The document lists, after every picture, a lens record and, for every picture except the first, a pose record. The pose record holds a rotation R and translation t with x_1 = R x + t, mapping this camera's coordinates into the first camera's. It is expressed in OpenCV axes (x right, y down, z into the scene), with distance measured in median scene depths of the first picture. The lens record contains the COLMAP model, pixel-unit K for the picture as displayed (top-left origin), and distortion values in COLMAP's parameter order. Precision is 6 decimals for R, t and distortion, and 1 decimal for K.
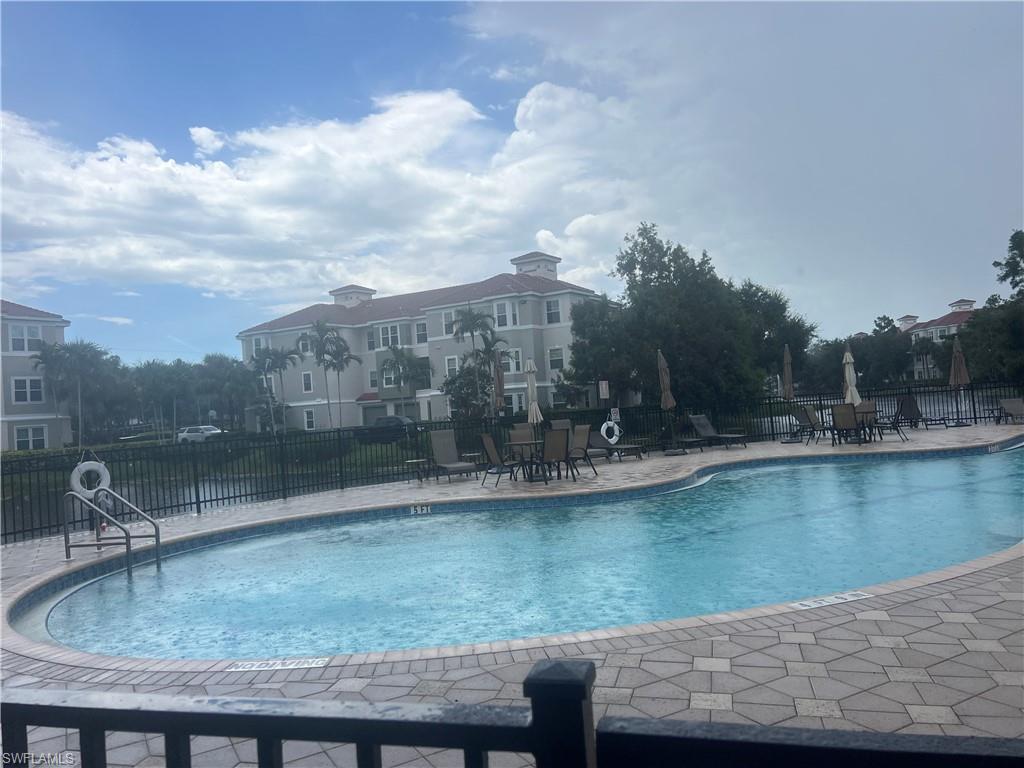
lens RADIAL K [[775.1, 0, 512.0], [0, 775.1, 384.0], [0, 0, 1]] dist [0.000059, -0.000019]
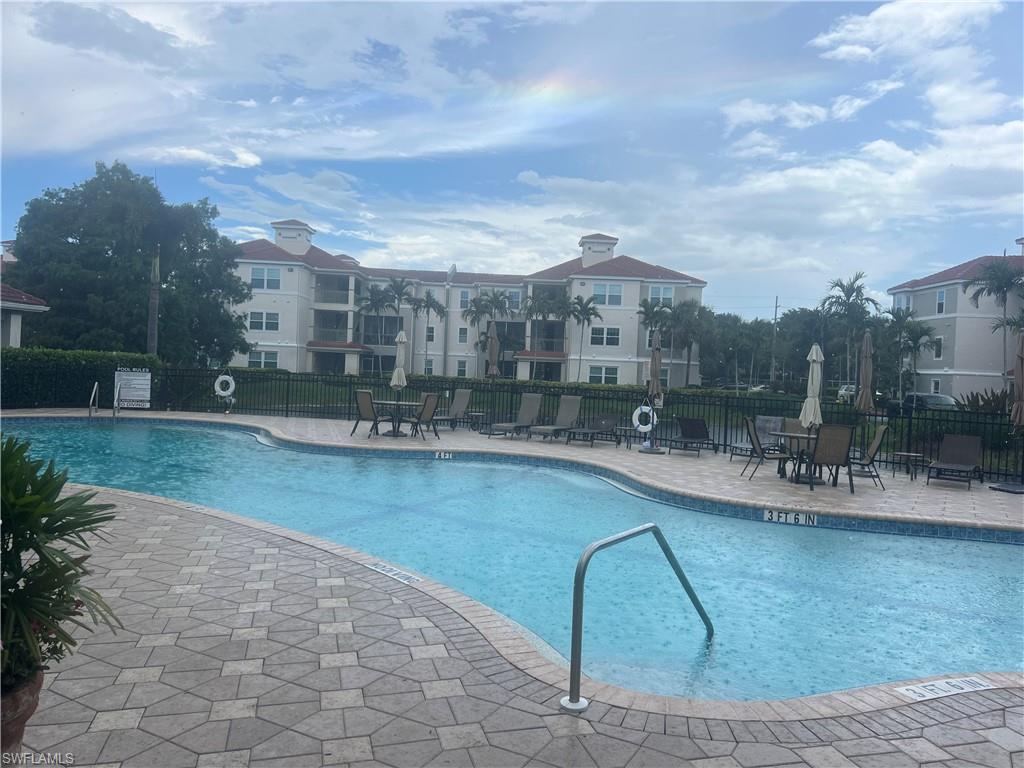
lens RADIAL K [[775.1, 0, 512.0], [0, 775.1, 384.0], [0, 0, 1]] dist [0.000059, -0.000019]
pose [[0.482444, 0.106549, -0.869422, 0.821382], [-0.053474, 0.994305, 0.092181, -0.050047], [0.874293, 0.002019, 0.485395, 0.435364]]
